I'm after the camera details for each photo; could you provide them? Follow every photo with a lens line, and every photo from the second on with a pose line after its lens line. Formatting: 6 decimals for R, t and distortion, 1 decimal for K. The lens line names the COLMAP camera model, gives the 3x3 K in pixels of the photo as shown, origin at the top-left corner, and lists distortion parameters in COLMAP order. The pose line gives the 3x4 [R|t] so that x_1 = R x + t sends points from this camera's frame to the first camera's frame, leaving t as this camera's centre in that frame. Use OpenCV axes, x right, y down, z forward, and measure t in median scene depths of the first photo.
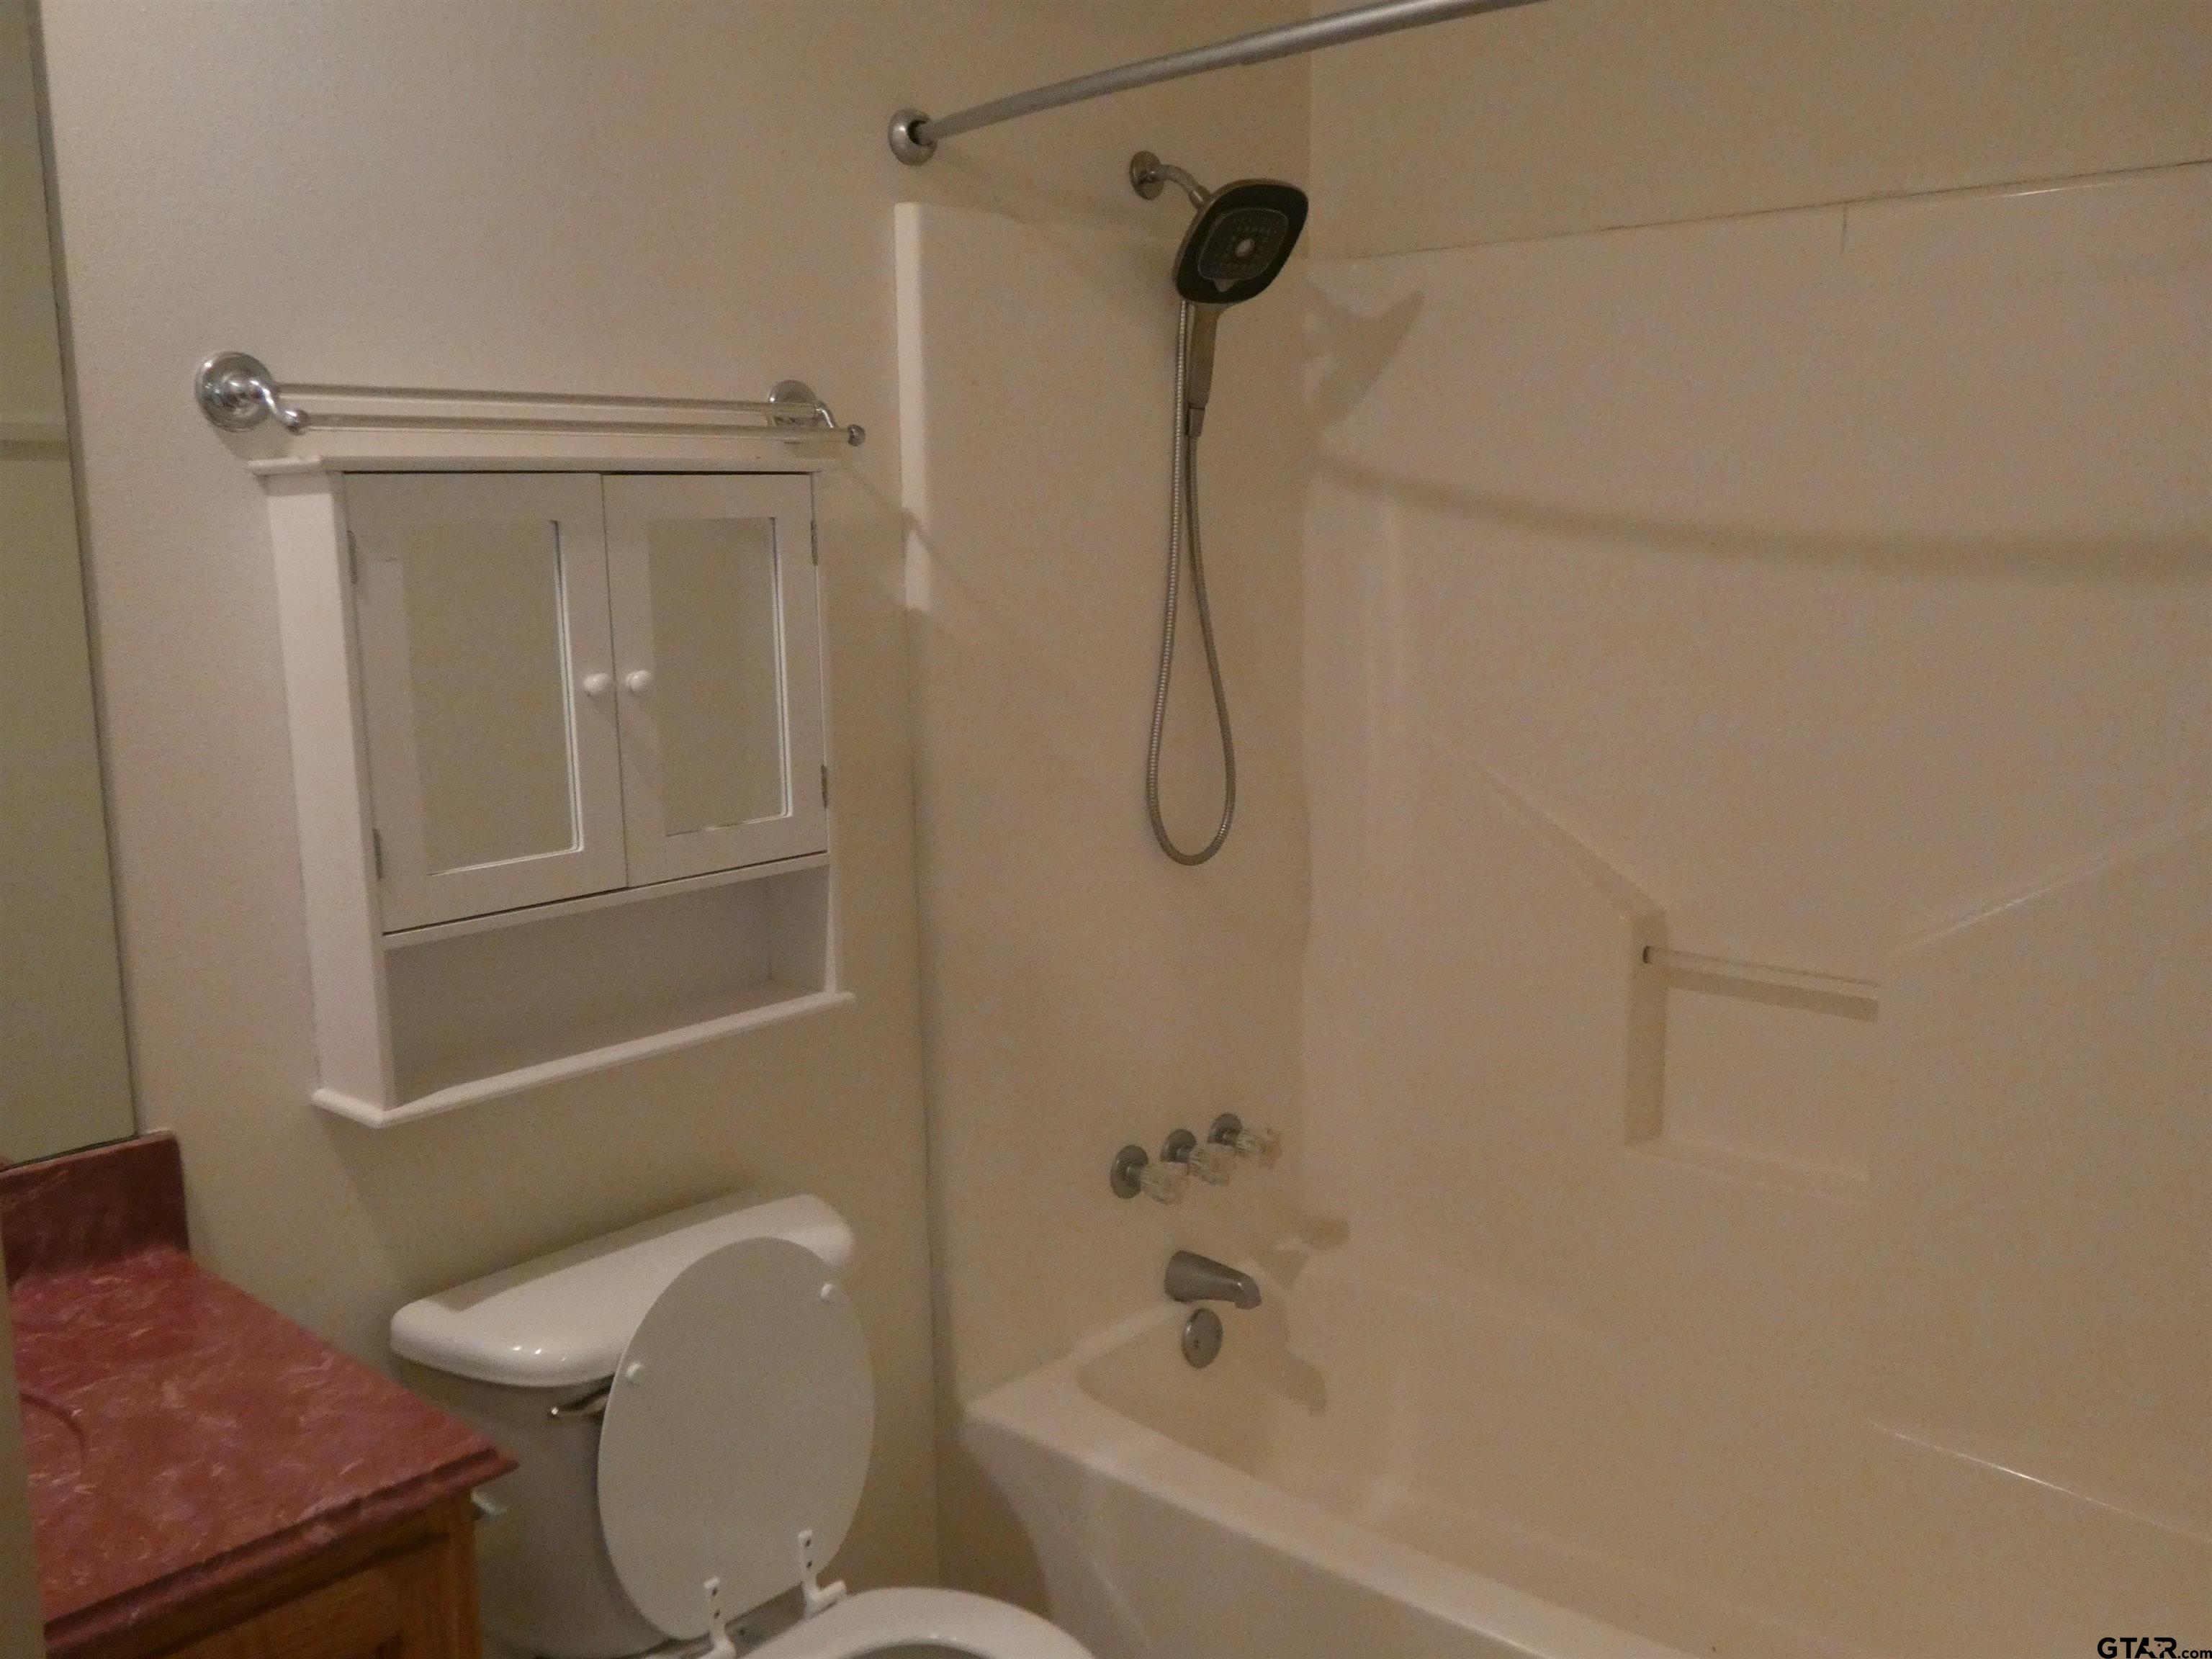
lens RADIAL K [[1914.1, 0, 1106.0], [0, 1914.1, 829.5], [0, 0, 1]] dist [-0.012687, -0.005209]
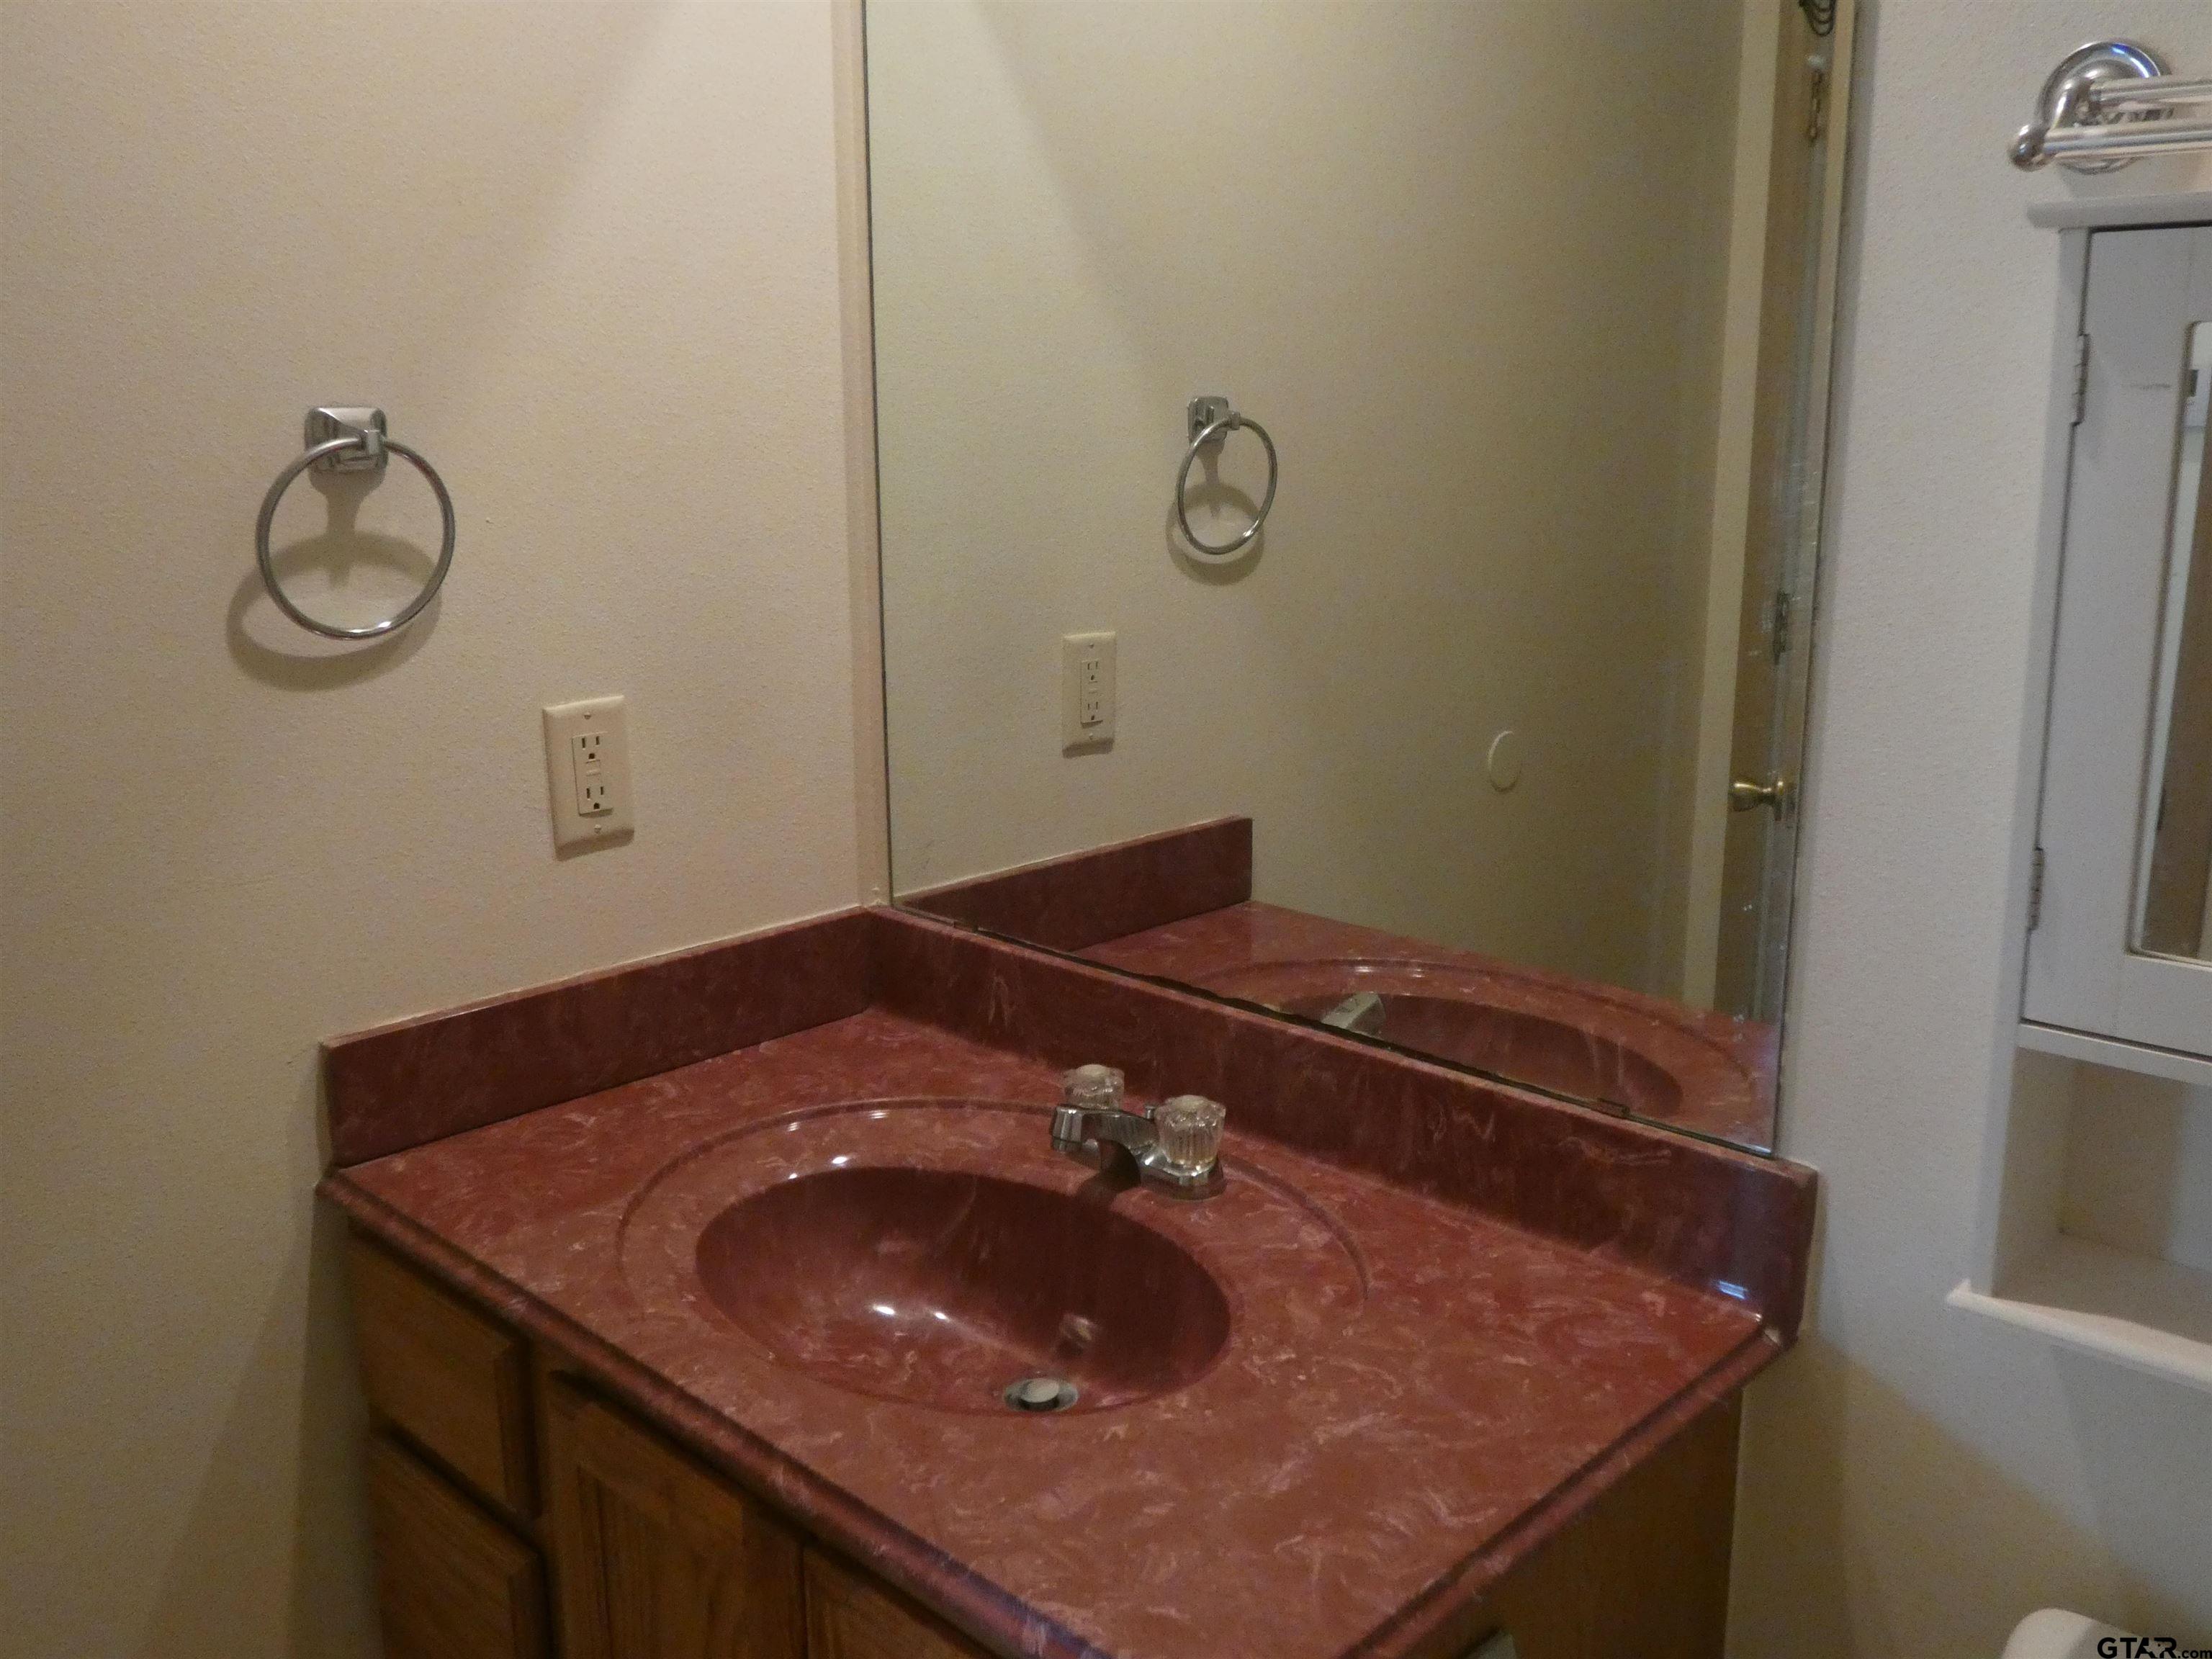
lens RADIAL K [[1875.5, 0, 1106.7], [0, 1875.5, 792.1], [0, 0, 1]] dist [-0.009848, -0.005009]
pose [[-0.028220, 0.218486, -0.975432, 0.227095], [-0.155010, 0.963060, 0.220200, -0.120115], [0.987510, 0.157416, 0.006690, 0.859771]]
